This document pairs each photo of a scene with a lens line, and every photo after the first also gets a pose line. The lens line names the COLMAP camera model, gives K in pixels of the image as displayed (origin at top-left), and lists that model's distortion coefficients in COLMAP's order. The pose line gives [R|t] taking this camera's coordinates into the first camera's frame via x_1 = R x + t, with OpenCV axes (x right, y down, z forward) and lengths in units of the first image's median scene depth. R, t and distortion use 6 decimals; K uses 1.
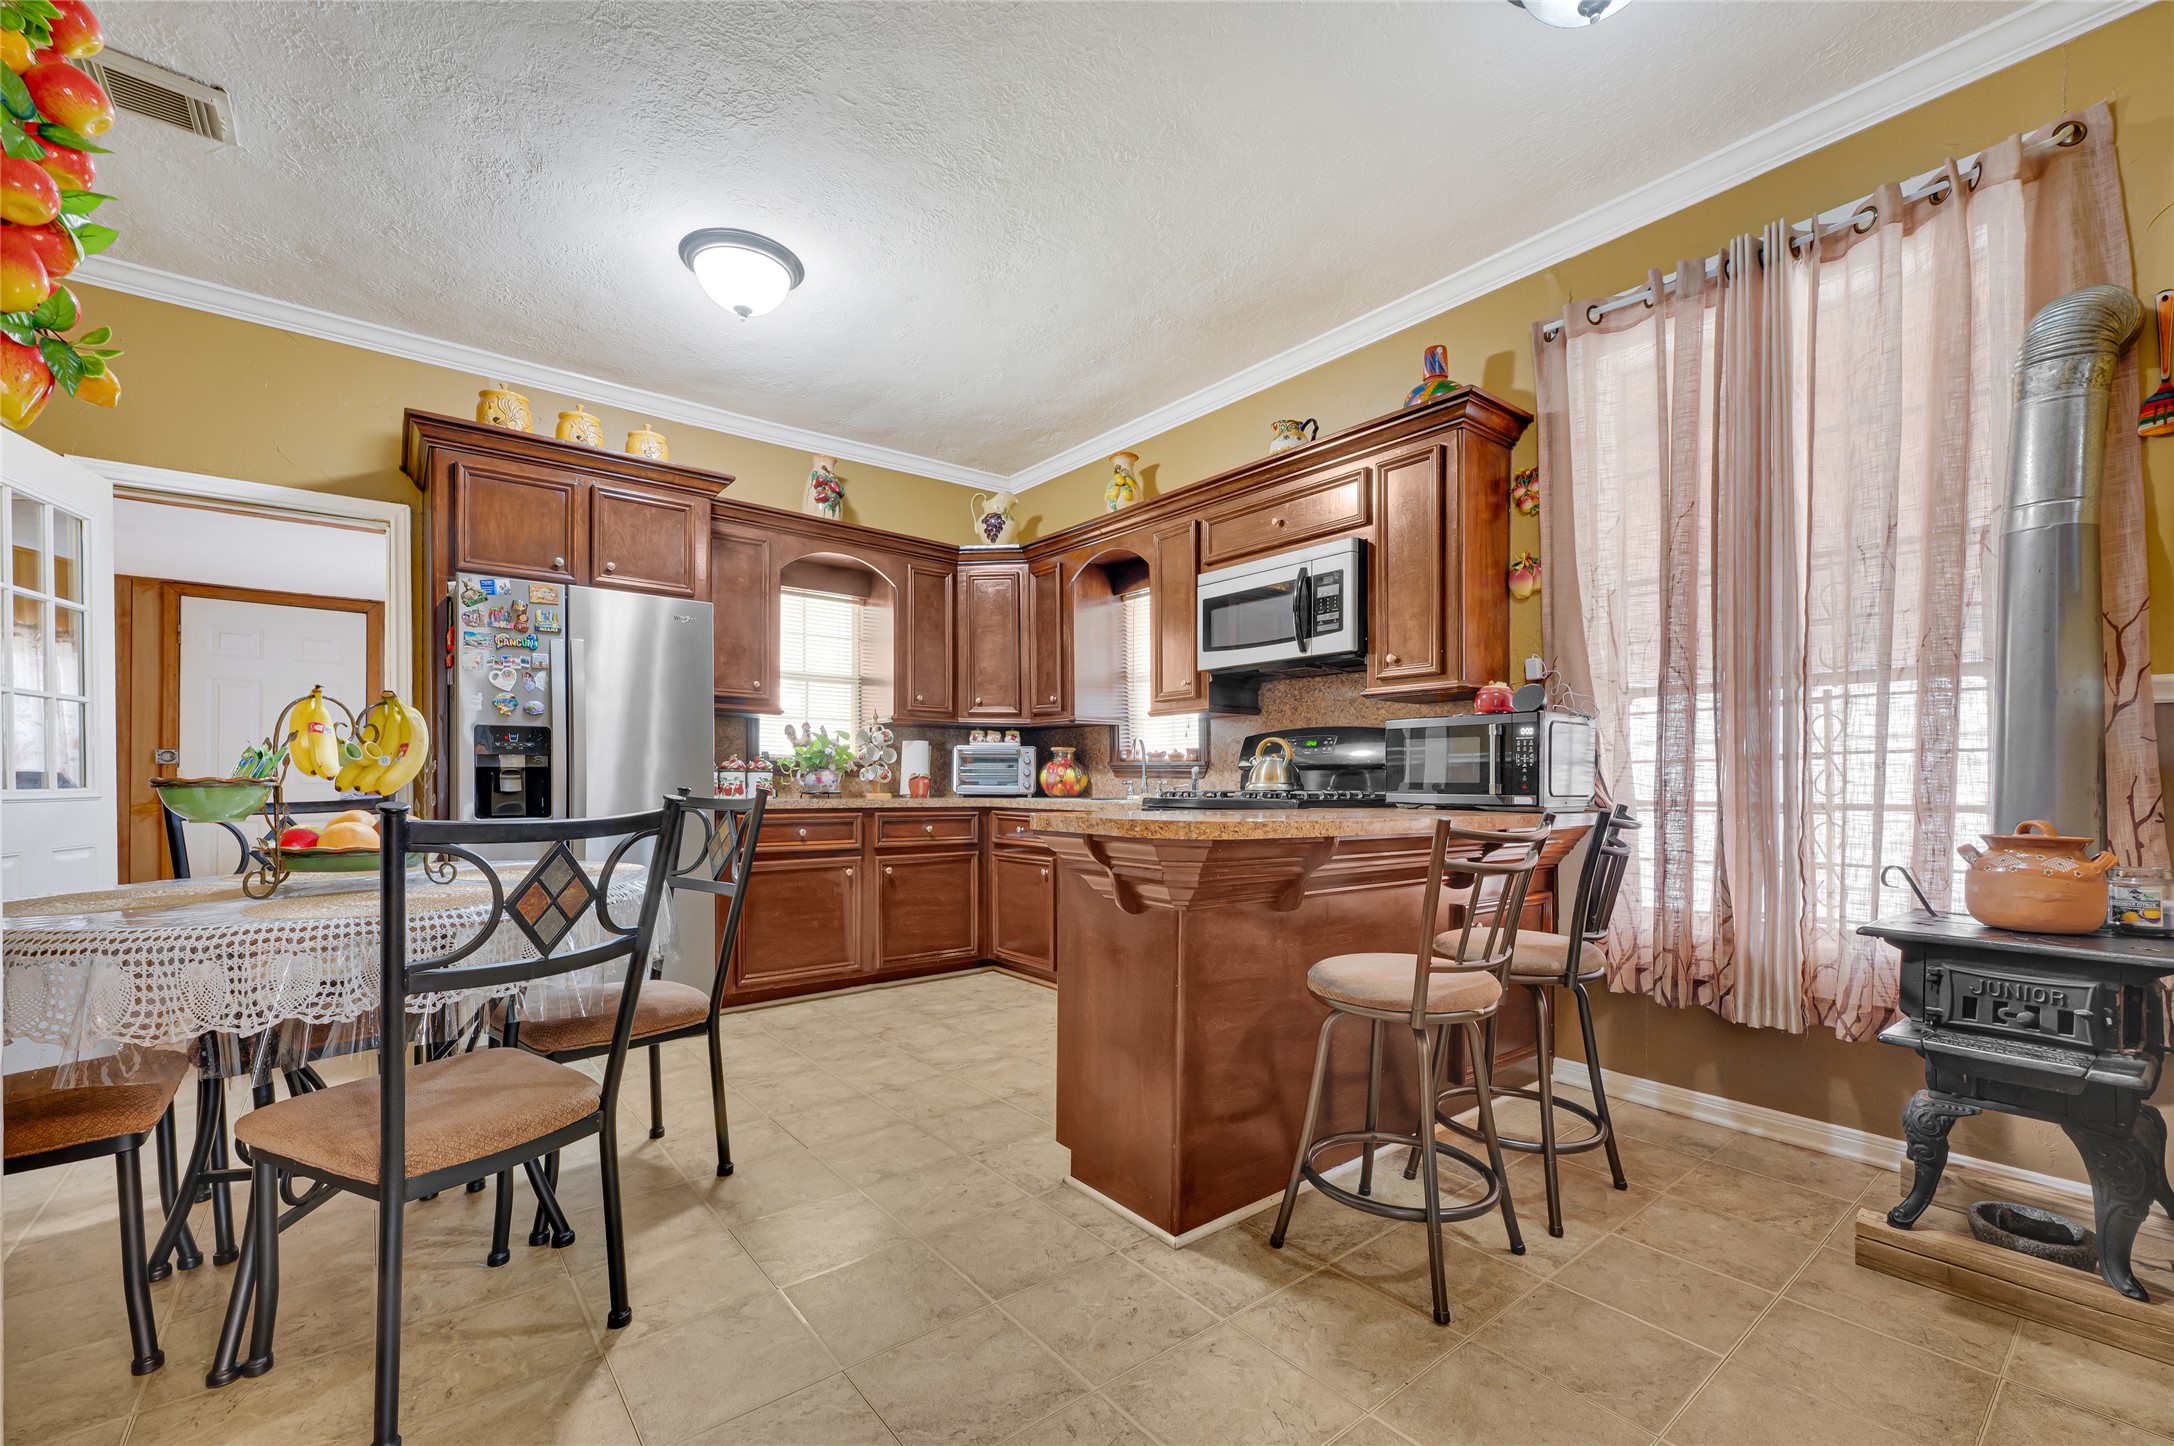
lens RADIAL K [[902.3, 0, 1086.7], [0, 902.3, 774.5], [0, 0, 1]] dist [0.000318, 0.000060]
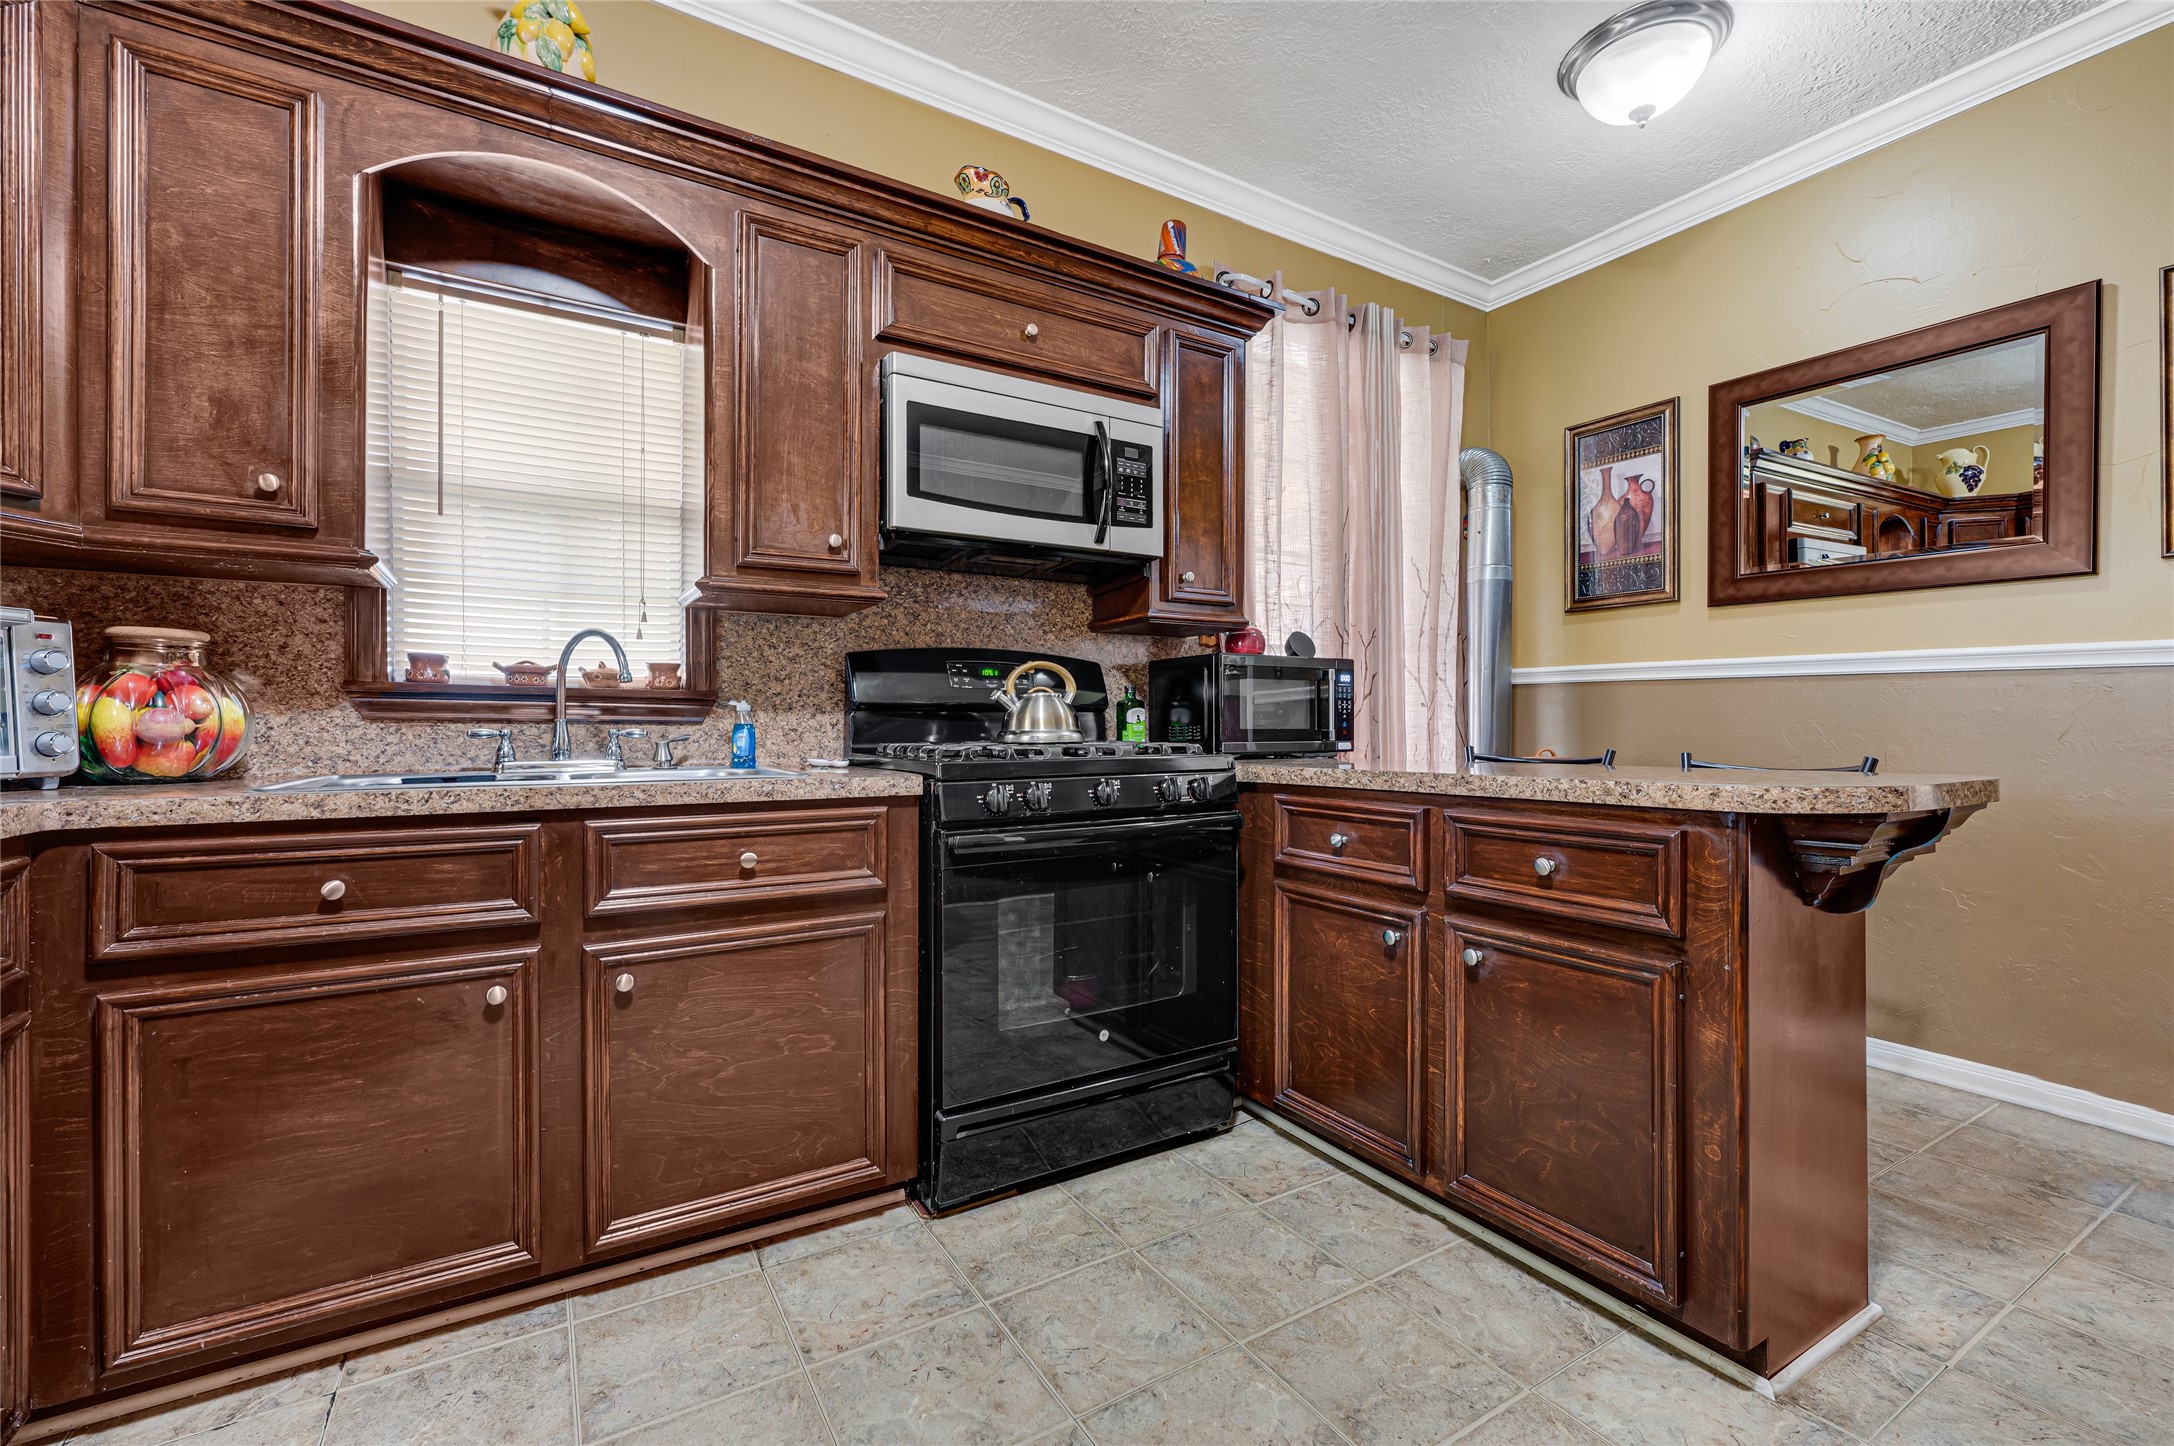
lens RADIAL K [[906.8, 0, 1087.0], [0, 906.8, 723.0], [0, 0, 1]] dist [-0.000221, -0.000015]
pose [[0.131431, 0.014035, 0.991226, -0.457242], [0.002622, 0.999891, -0.014506, 0.013431], [-0.991322, 0.004505, 0.131380, 0.927635]]
